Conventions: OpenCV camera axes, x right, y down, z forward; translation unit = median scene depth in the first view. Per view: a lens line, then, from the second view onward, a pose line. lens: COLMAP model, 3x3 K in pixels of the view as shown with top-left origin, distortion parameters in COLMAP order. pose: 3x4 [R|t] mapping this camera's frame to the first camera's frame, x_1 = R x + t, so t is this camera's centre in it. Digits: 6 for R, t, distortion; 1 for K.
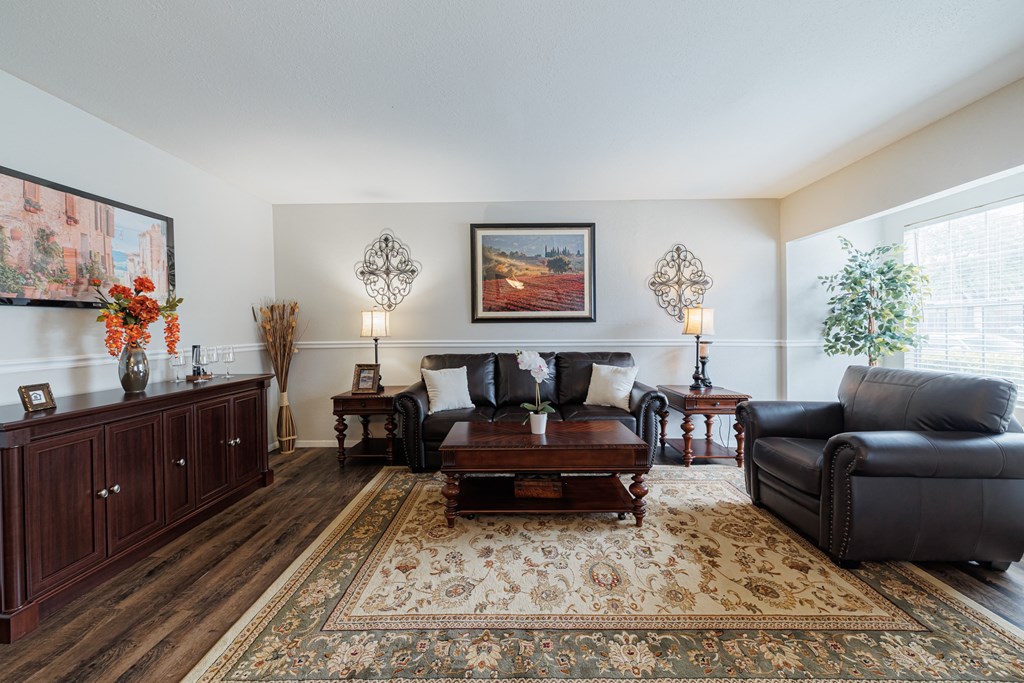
lens RADIAL K [[432.7, 0, 507.7], [0, 432.7, 335.0], [0, 0, 1]] dist [0.002176, 0.000055]
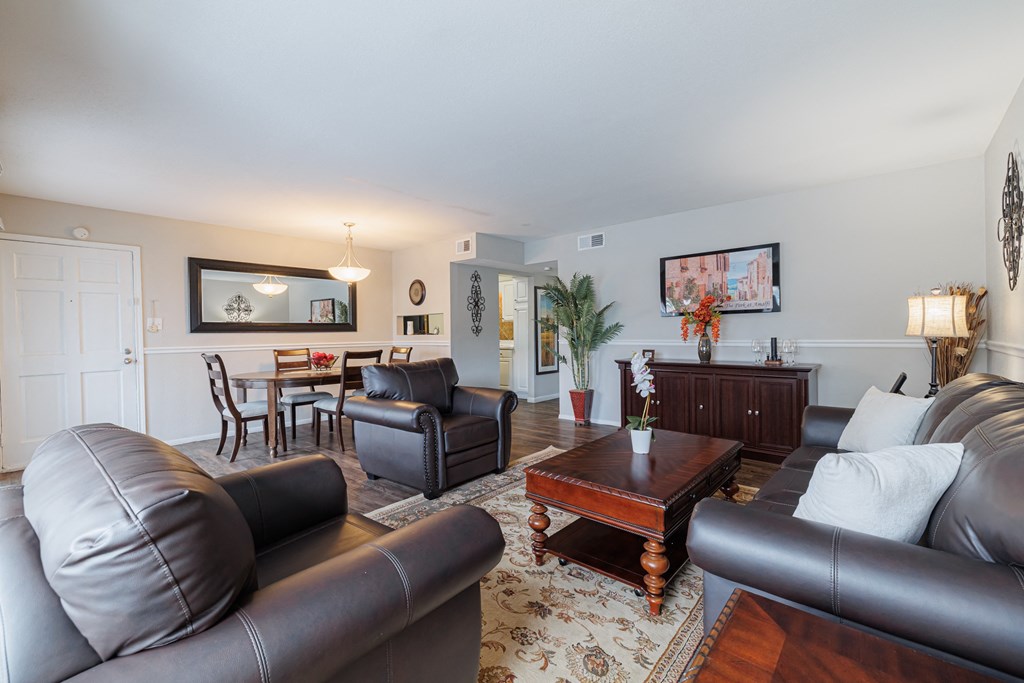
lens RADIAL K [[432.7, 0, 508.6], [0, 432.7, 337.0], [0, 0, 1]] dist [0.002176, 0.000055]
pose [[-0.639294, 0.028723, -0.768426, 0.960427], [0.007193, 0.999482, 0.031375, -0.029868], [0.768929, 0.014531, -0.639170, 1.459834]]
